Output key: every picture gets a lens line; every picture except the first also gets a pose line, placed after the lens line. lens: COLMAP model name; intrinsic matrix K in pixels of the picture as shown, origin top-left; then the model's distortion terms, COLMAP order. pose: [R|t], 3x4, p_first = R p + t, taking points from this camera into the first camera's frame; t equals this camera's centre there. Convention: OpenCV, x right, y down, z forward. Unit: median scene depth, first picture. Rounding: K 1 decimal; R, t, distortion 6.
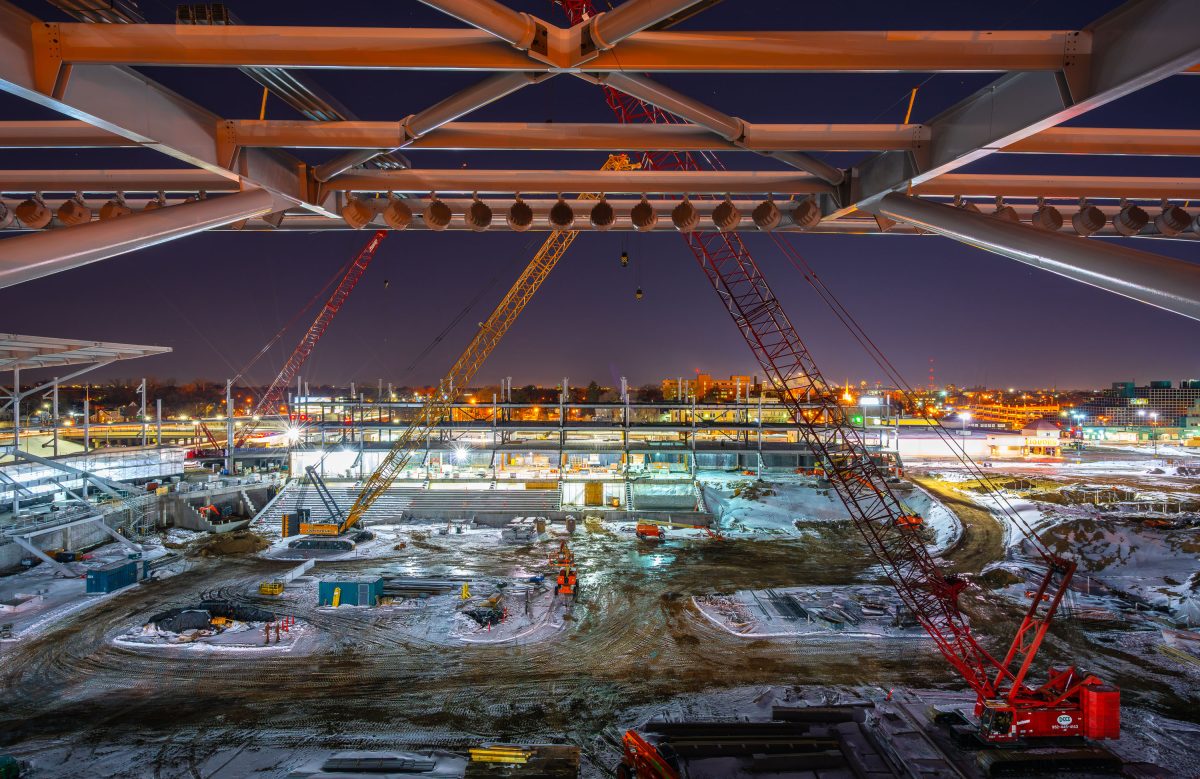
lens RADIAL K [[676.7, 0, 592.5], [0, 676.7, 399.0], [0, 0, 1]] dist [0.016402, 0.006067]
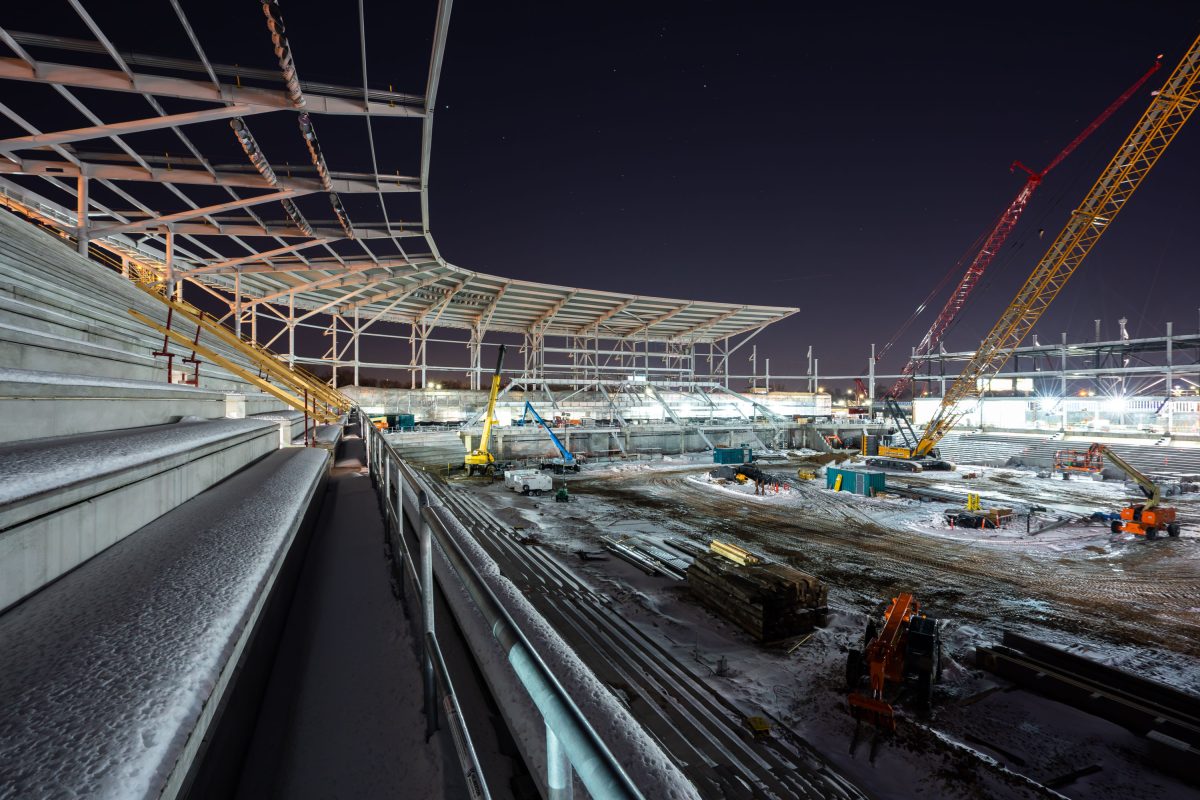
lens RADIAL K [[557.6, 0, 603.4], [0, 557.6, 401.1], [0, 0, 1]] dist [-0.009851, 0.004635]
pose [[0.437313, -0.004009, -0.899301, 0.236394], [-0.020673, 0.999681, -0.014510, 0.170720], [0.899072, 0.024936, 0.437090, 0.262398]]
